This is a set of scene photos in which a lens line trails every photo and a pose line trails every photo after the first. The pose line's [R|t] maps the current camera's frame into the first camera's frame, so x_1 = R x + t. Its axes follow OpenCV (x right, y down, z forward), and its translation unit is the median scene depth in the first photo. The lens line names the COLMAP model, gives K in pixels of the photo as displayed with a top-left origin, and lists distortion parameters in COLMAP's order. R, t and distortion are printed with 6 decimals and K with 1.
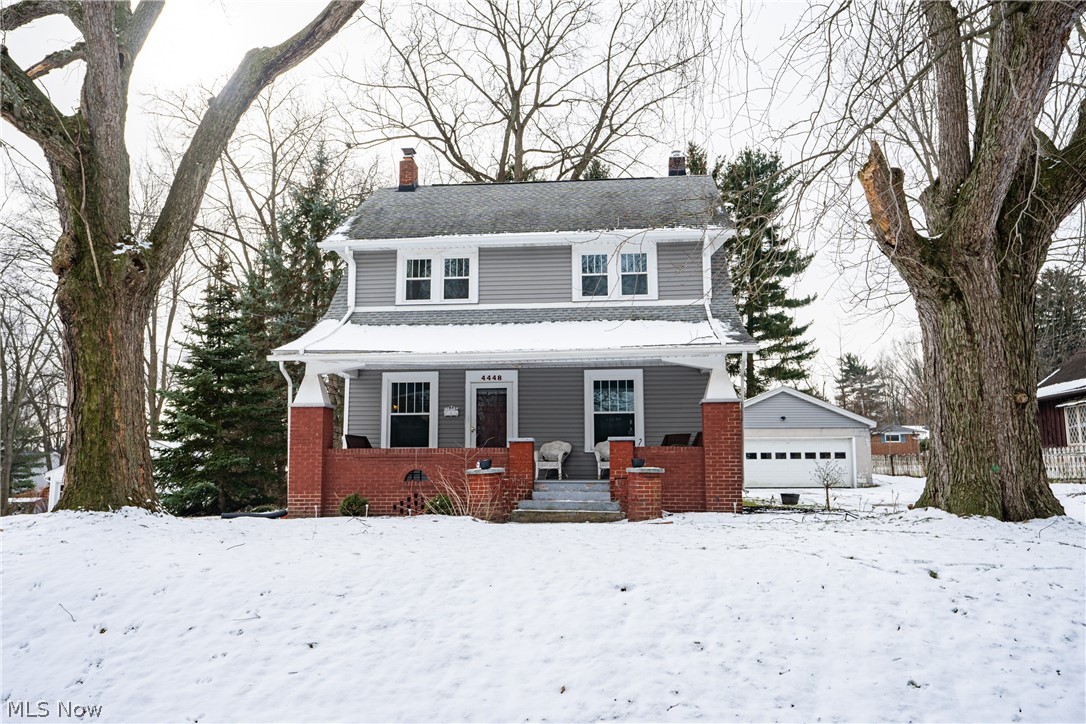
lens RADIAL K [[850.6, 0, 543.0], [0, 850.6, 362.0], [0, 0, 1]] dist [0.003188, 0.000957]
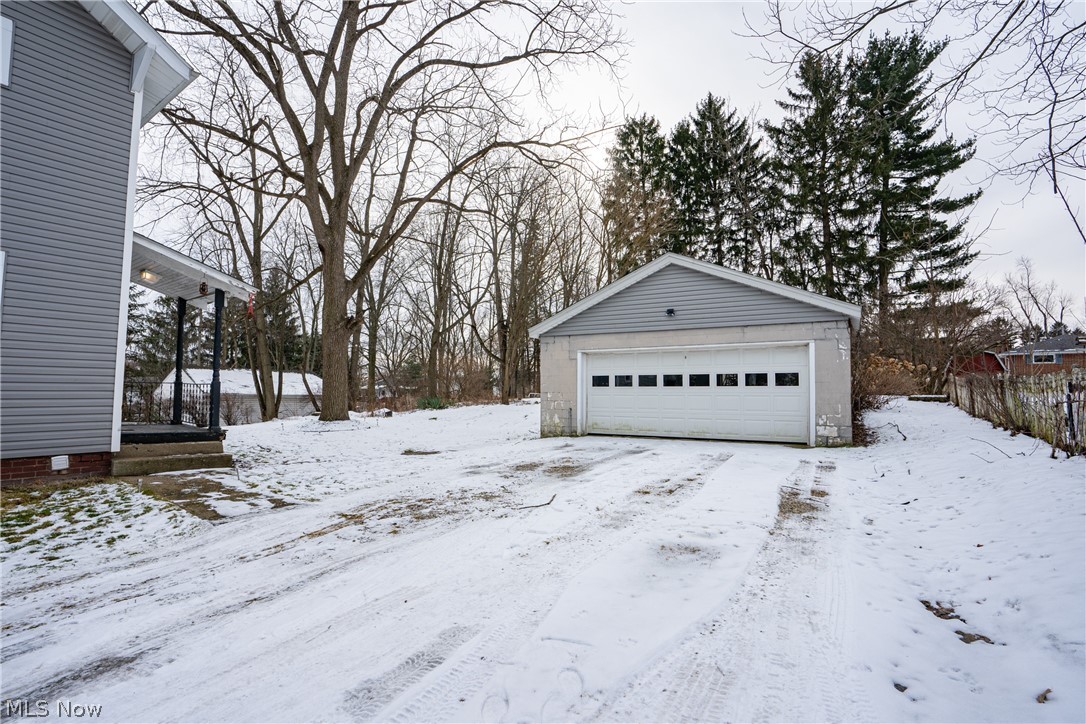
lens RADIAL K [[527.2, 0, 543.0], [0, 527.2, 362.0], [0, 0, 1]] dist [0.001971, 0.000447]
pose [[0.886562, -0.020067, -0.462174, 0.363215], [0.056655, 0.996248, 0.065423, 0.070694], [0.459127, -0.084186, 0.884373, 0.656366]]
